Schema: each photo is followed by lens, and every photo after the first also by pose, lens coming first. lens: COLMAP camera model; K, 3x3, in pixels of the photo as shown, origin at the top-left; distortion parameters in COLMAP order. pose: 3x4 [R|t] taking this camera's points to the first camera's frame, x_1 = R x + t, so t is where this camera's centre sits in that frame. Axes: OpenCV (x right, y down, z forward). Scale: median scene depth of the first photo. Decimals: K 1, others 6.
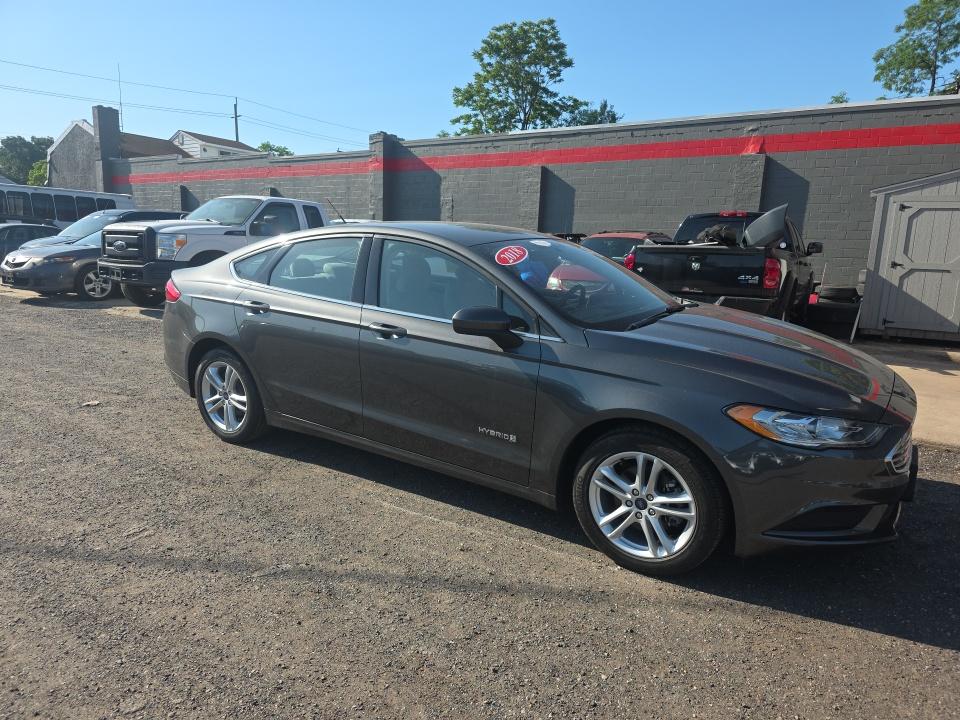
lens RADIAL K [[629.4, 0, 480.0], [0, 629.4, 360.0], [0, 0, 1]] dist [0.025287, -0.023482]
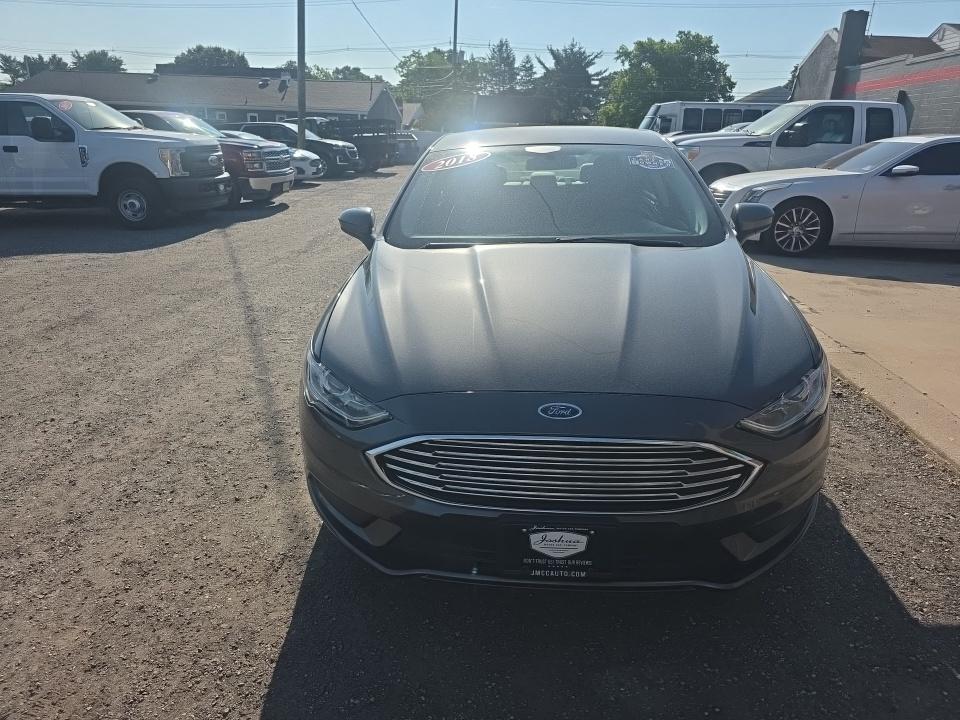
lens RADIAL K [[629.4, 0, 480.0], [0, 629.4, 360.0], [0, 0, 1]] dist [0.025287, -0.023482]
pose [[0.504053, 0.268142, -0.820993, 1.127423], [-0.162927, 0.963038, 0.214504, -0.106781], [0.848166, 0.025641, 0.529110, 0.652268]]
